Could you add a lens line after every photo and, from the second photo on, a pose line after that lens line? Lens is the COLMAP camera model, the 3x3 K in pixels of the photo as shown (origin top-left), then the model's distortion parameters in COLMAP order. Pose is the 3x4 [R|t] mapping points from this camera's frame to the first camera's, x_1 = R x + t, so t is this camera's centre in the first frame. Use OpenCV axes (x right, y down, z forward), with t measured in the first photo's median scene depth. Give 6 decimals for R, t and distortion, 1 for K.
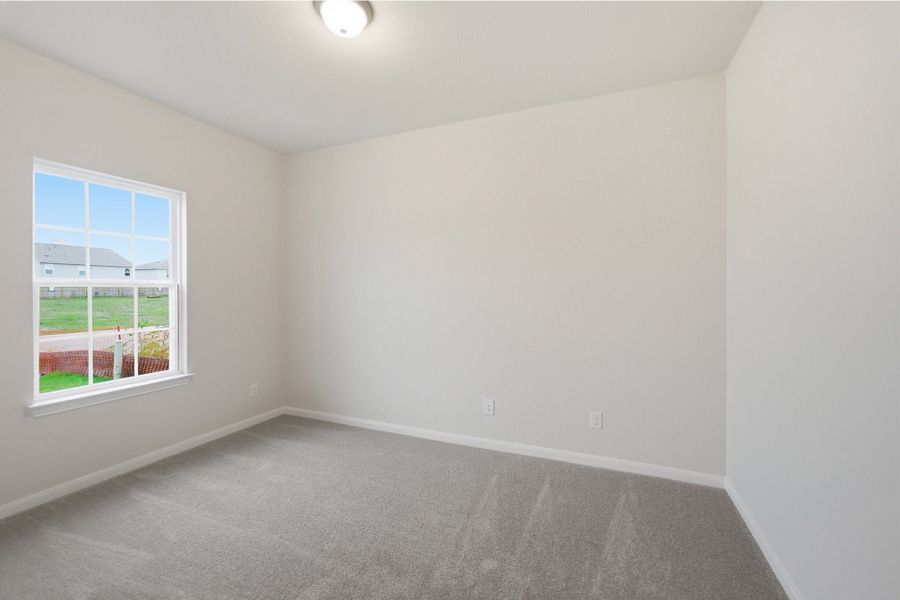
lens RADIAL K [[365.9, 0, 447.1], [0, 365.9, 296.8], [0, 0, 1]] dist [0.000061, -0.000485]
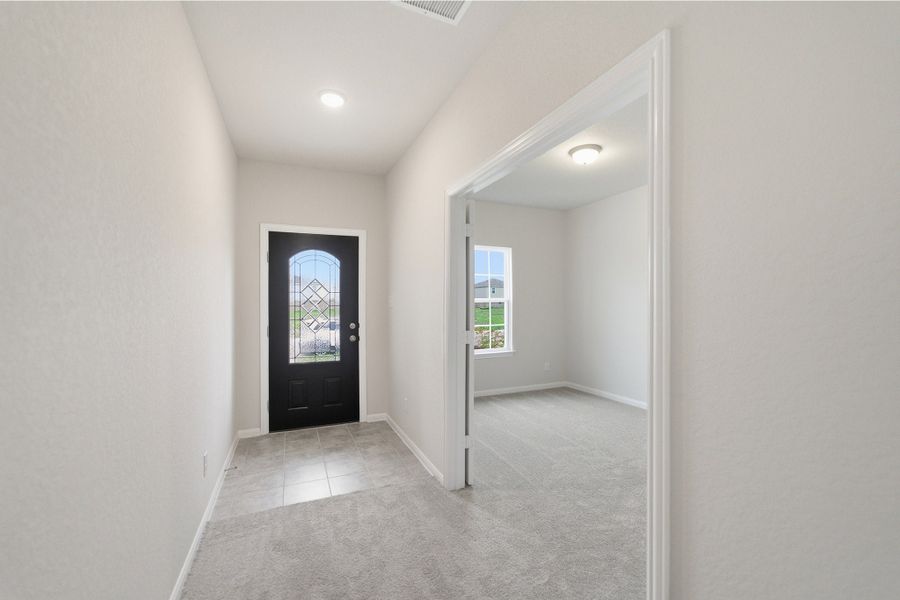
lens RADIAL K [[365.9, 0, 447.1], [0, 365.9, 296.8], [0, 0, 1]] dist [0.000061, -0.000485]
pose [[0.716715, -0.011256, -0.697275, 0.306207], [-0.010227, 0.999593, -0.026648, 0.000860], [0.697291, 0.026231, 0.716308, -0.501958]]
